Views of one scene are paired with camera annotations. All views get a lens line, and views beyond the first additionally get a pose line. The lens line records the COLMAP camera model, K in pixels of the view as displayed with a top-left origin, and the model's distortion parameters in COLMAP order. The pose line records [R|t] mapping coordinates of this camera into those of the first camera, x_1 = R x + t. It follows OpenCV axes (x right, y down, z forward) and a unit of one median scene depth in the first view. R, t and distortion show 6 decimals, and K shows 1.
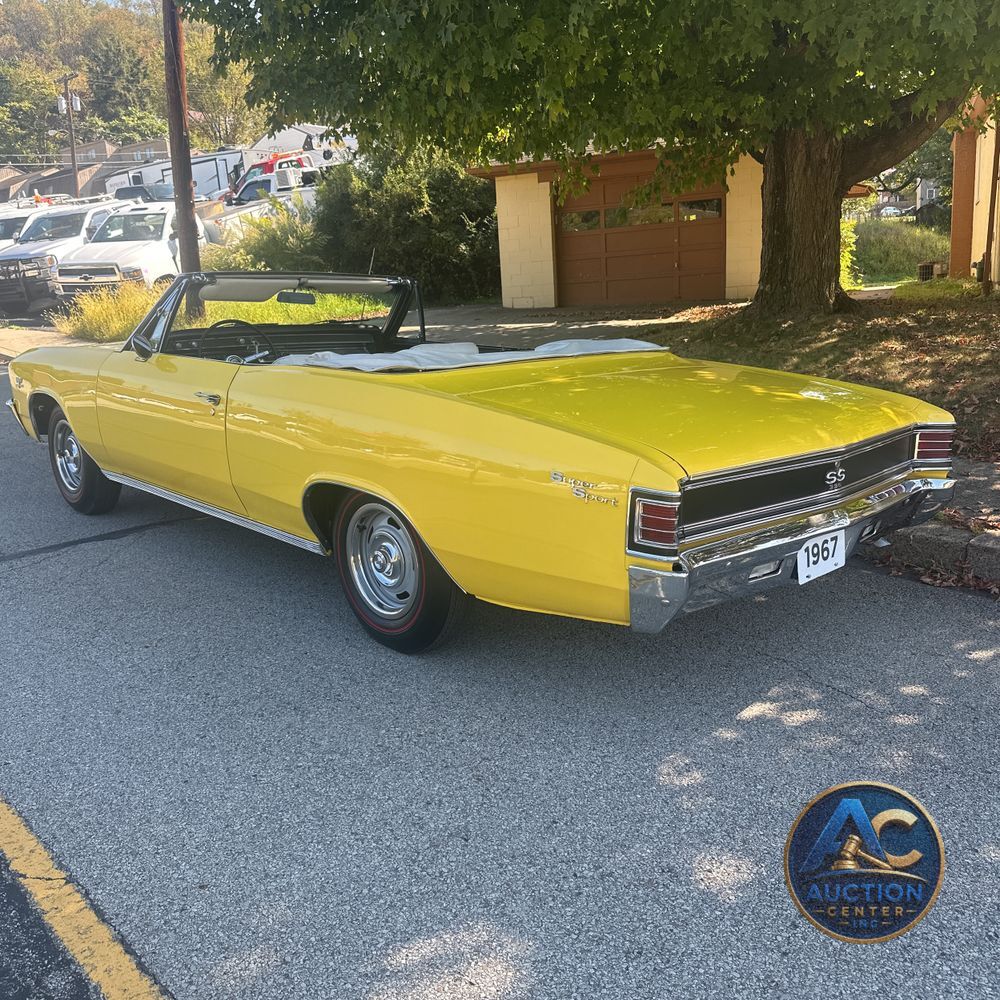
lens RADIAL K [[908.4, 0, 497.6], [0, 908.4, 519.9], [0, 0, 1]] dist [-0.000610, -0.014975]
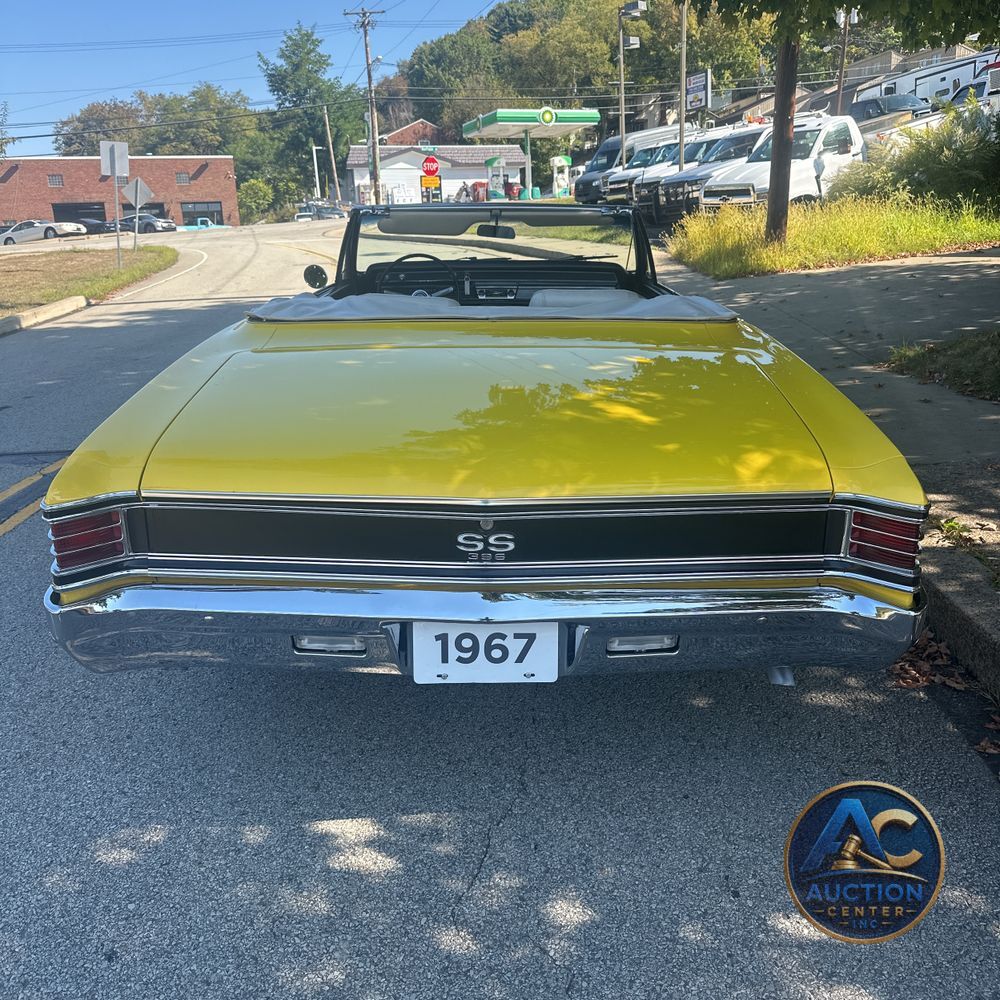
lens RADIAL K [[908.3, 0, 500.0], [0, 908.3, 500.0], [0, 0, 1]] dist [0.025110, -0.047826]
pose [[0.726170, 0.208328, -0.655191, 0.765740], [-0.166994, 0.977893, 0.125851, -0.153906], [0.666925, 0.018024, 0.744906, 0.504539]]
